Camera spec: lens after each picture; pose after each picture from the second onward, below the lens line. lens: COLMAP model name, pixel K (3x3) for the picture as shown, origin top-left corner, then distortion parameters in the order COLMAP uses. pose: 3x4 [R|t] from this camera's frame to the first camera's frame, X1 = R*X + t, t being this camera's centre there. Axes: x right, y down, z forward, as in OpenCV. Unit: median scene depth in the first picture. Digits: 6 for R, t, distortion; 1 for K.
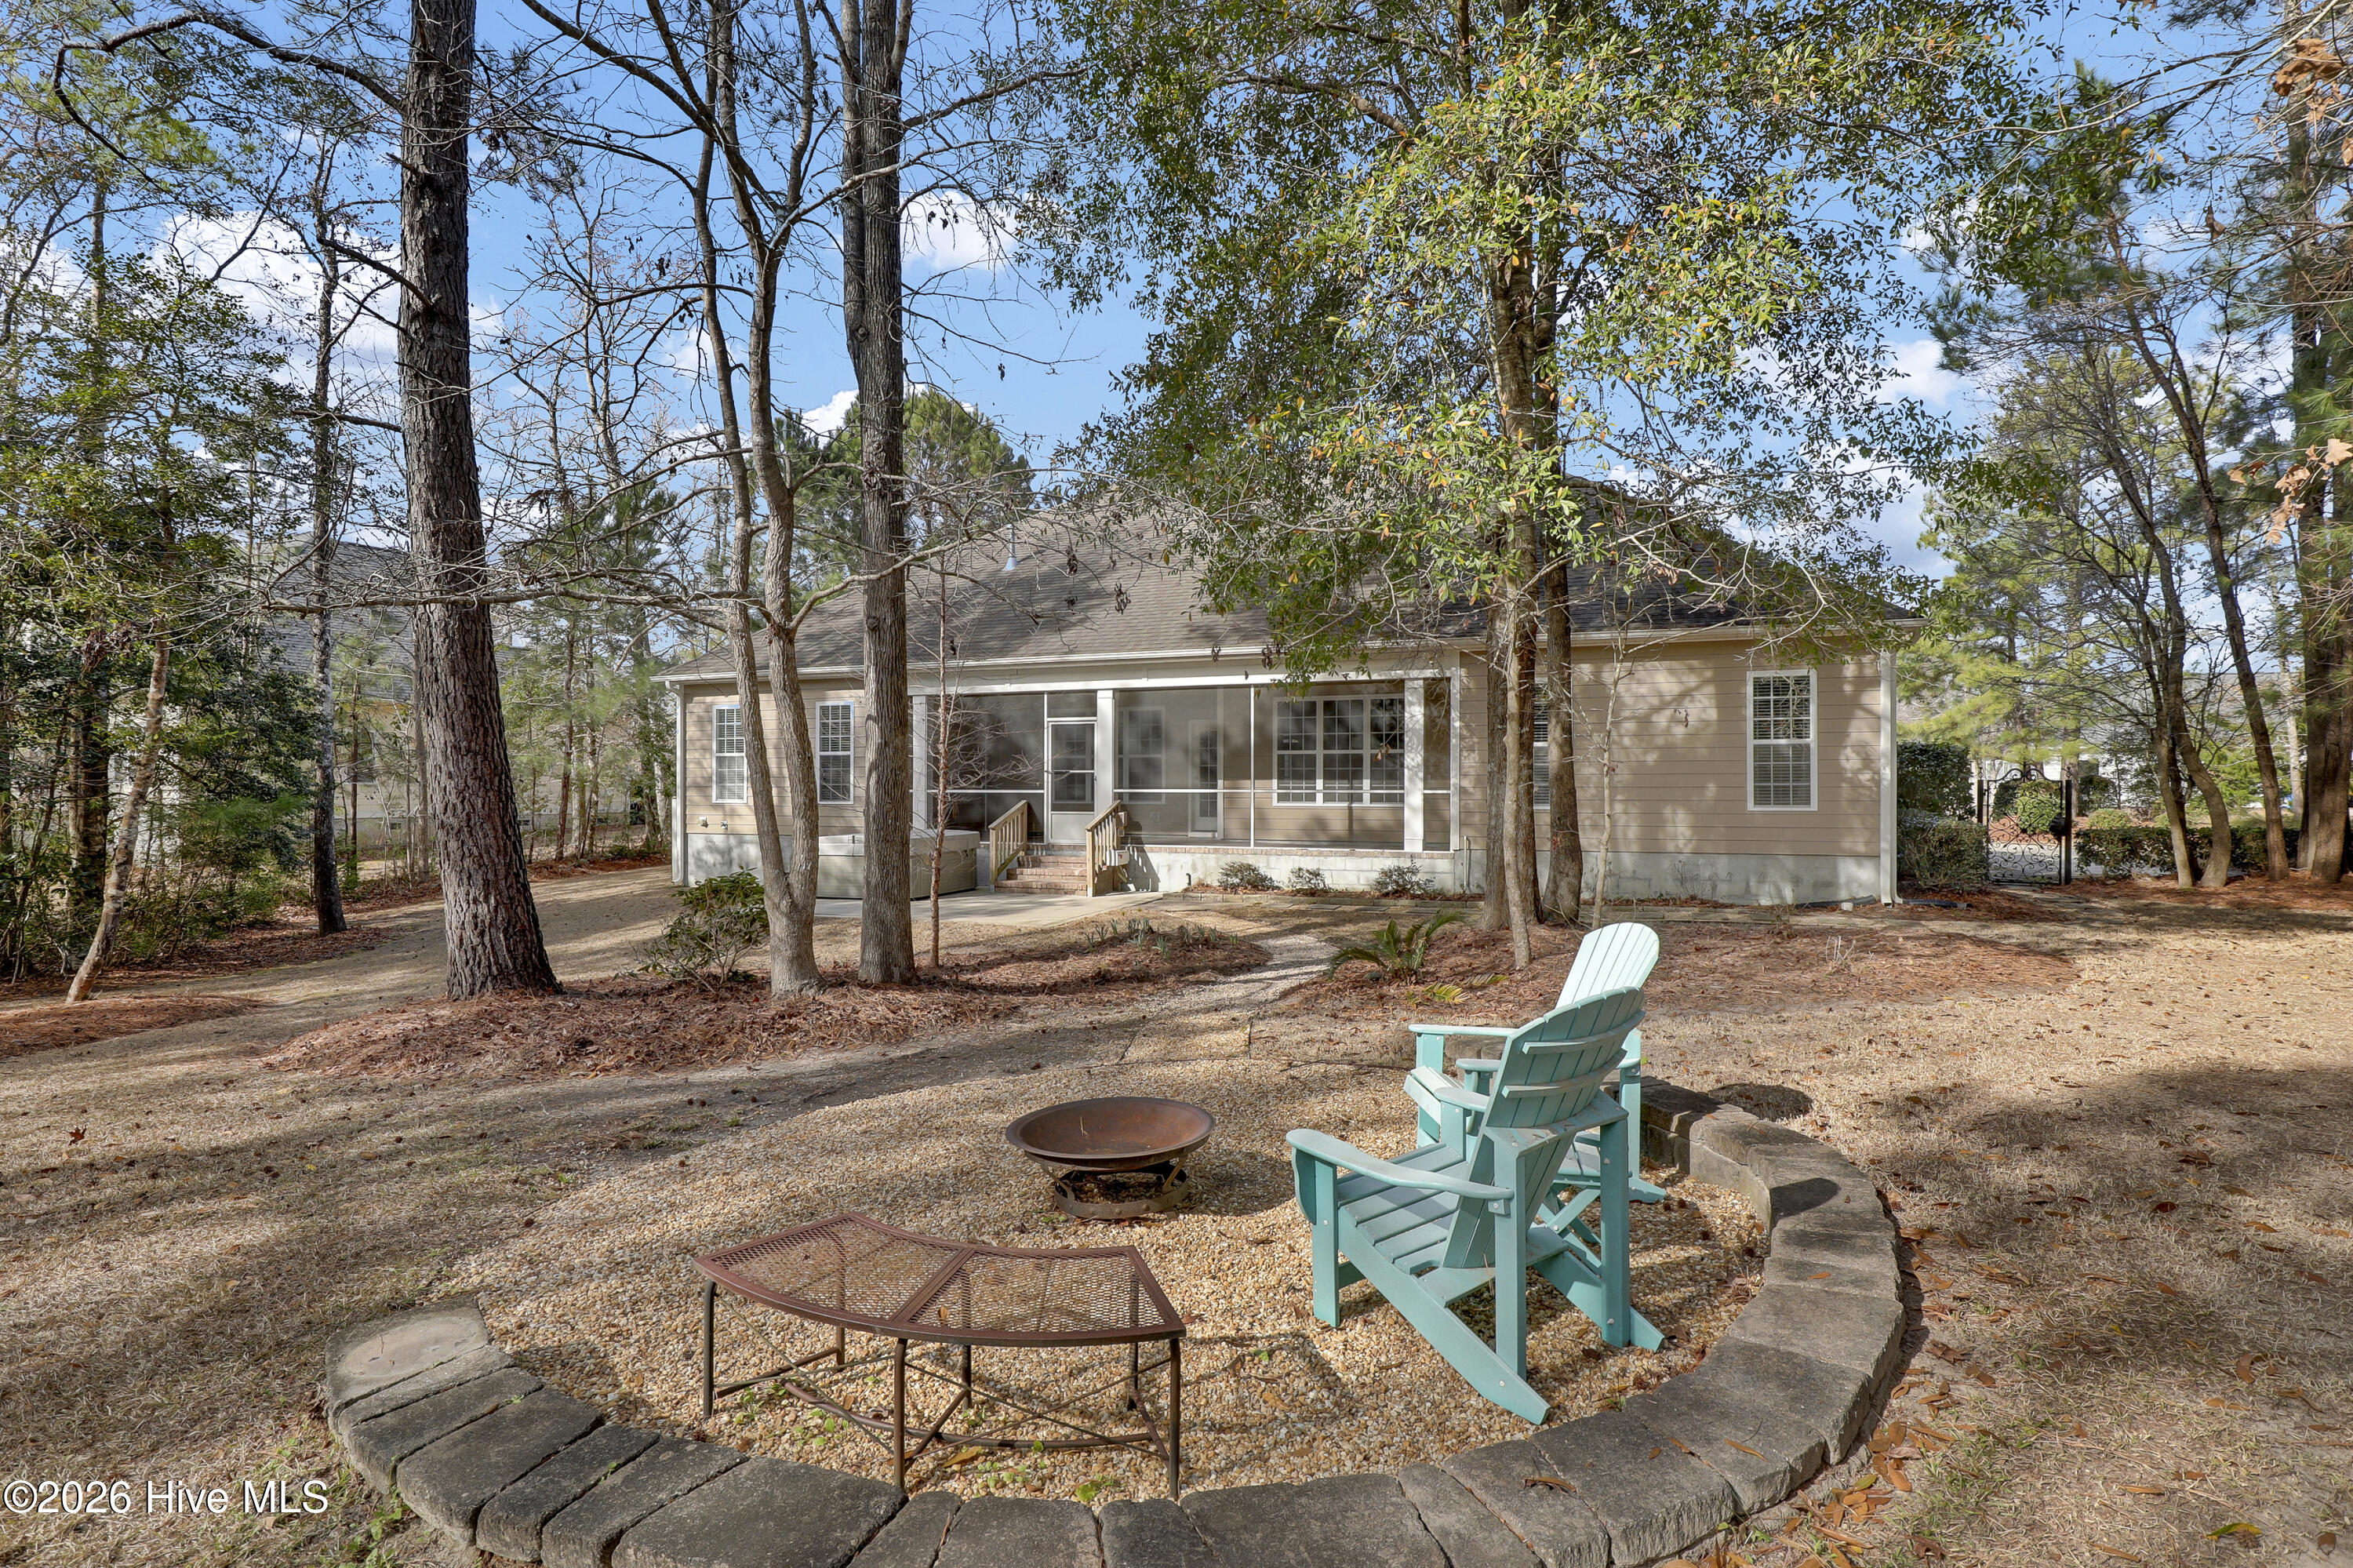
lens RADIAL K [[1087.5, 0, 1177.1], [0, 1087.5, 789.9], [0, 0, 1]] dist [0.000609, 0.000297]
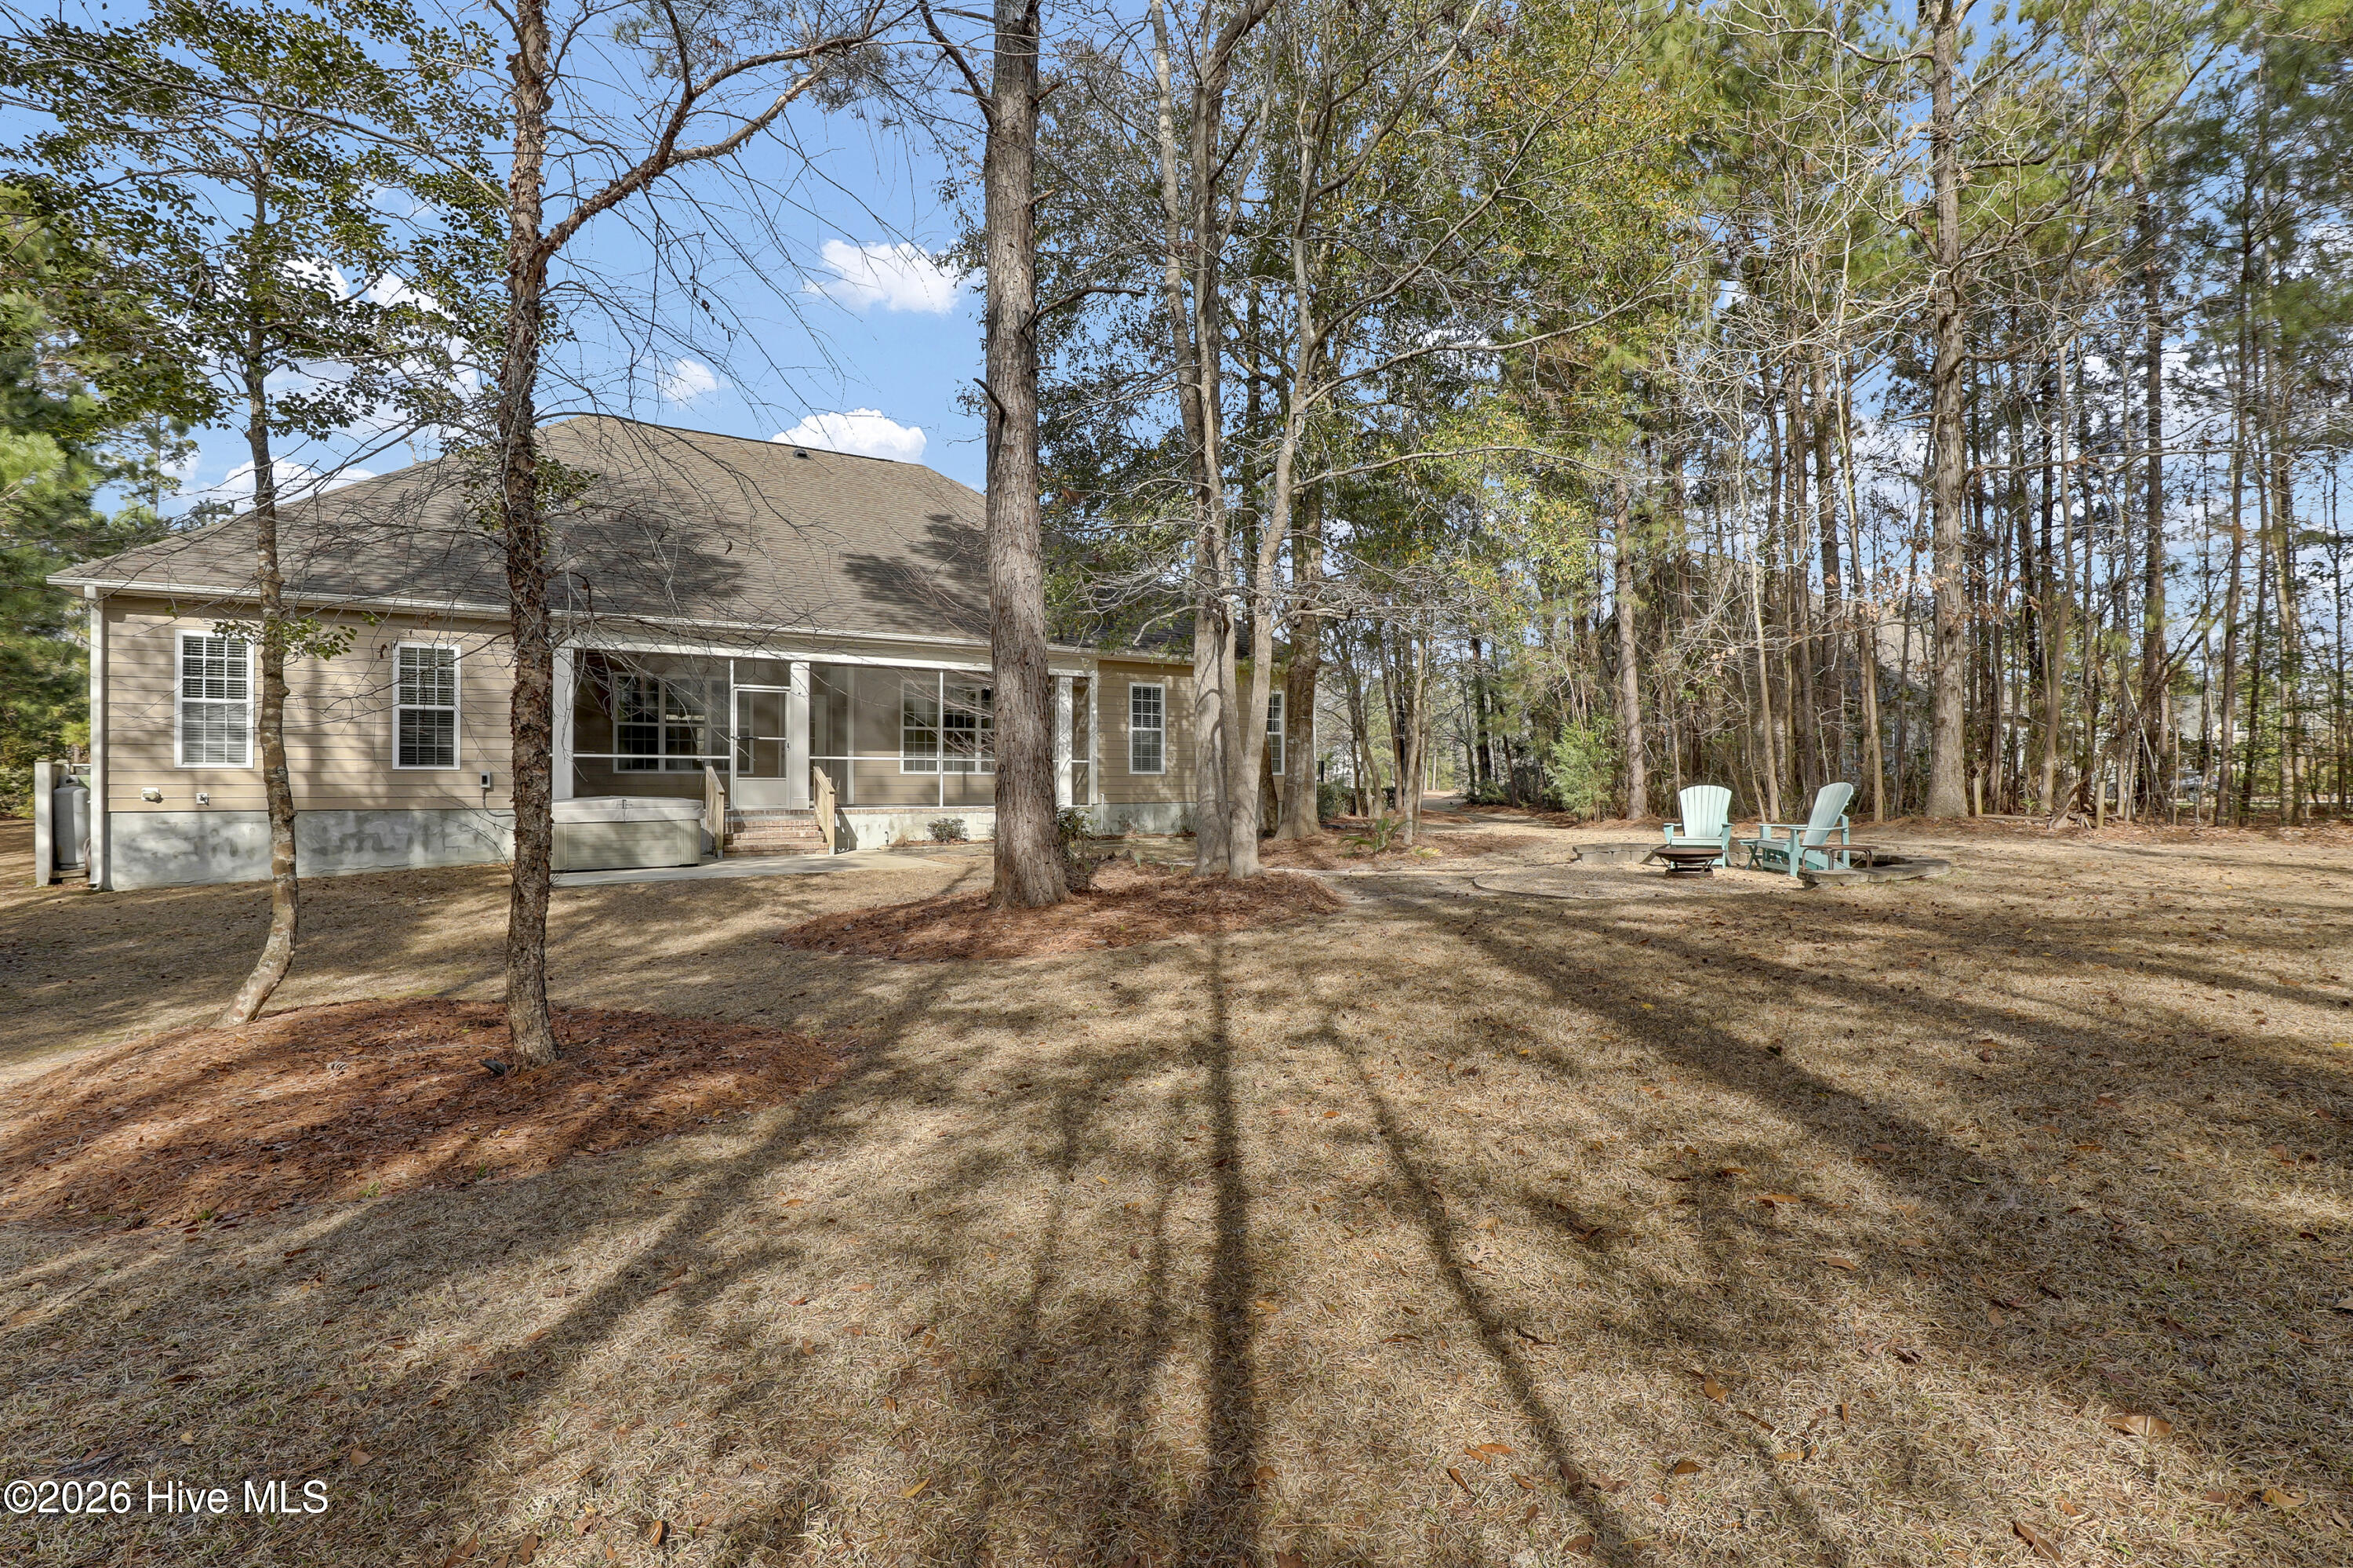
lens RADIAL K [[1087.5, 0, 1179.3], [0, 1087.5, 779.8], [0, 0, 1]] dist [0.000609, 0.000297]
pose [[0.629127, -0.001173, 0.777301, -0.624665], [-0.006533, 0.999956, 0.006797, 0.012152], [-0.777275, -0.009354, 0.629092, 0.051324]]
